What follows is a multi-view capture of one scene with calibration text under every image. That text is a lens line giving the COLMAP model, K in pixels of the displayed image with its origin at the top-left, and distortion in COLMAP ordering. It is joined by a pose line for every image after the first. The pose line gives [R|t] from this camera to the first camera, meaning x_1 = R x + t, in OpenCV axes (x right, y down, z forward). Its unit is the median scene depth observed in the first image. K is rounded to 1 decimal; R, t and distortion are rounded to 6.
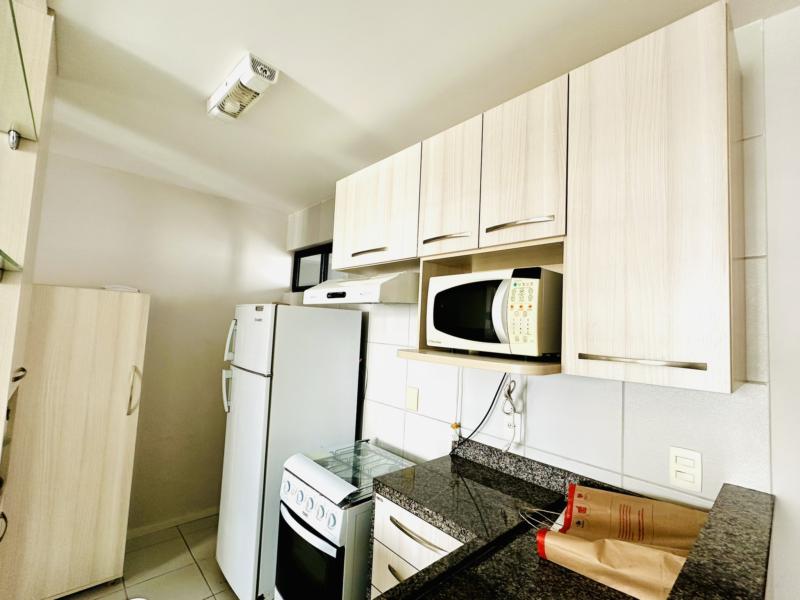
lens RADIAL K [[365.8, 0, 400.0], [0, 365.8, 300.0], [0, 0, 1]] dist [0.001680, 0.001194]
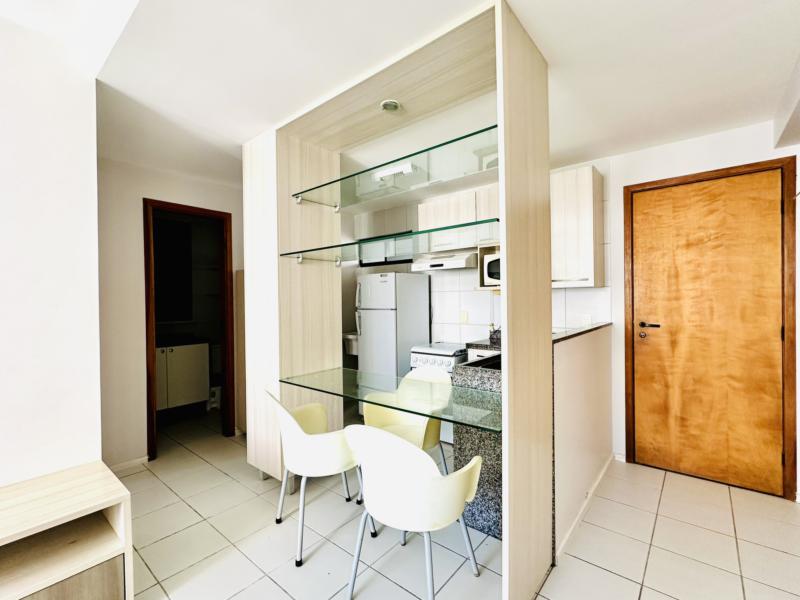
lens RADIAL K [[365.8, 0, 400.0], [0, 365.8, 300.0], [0, 0, 1]] dist [0.001680, 0.001194]
pose [[0.990275, -0.066011, 0.122468, -0.692199], [0.056437, 0.995191, 0.080065, 0.003868], [-0.127165, -0.072375, 0.989238, -1.127434]]
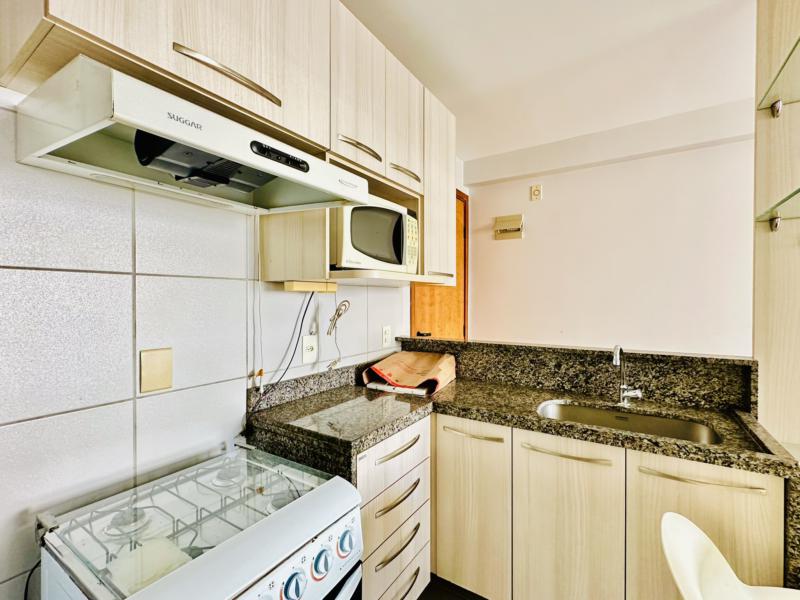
lens RADIAL K [[365.8, 0, 400.0], [0, 365.8, 300.0], [0, 0, 1]] dist [0.001680, 0.001194]
pose [[-0.245625, -0.053005, 0.967915, -0.747782], [-0.081984, 0.996062, 0.033741, 0.155650], [-0.965892, -0.071066, -0.249003, 1.038072]]
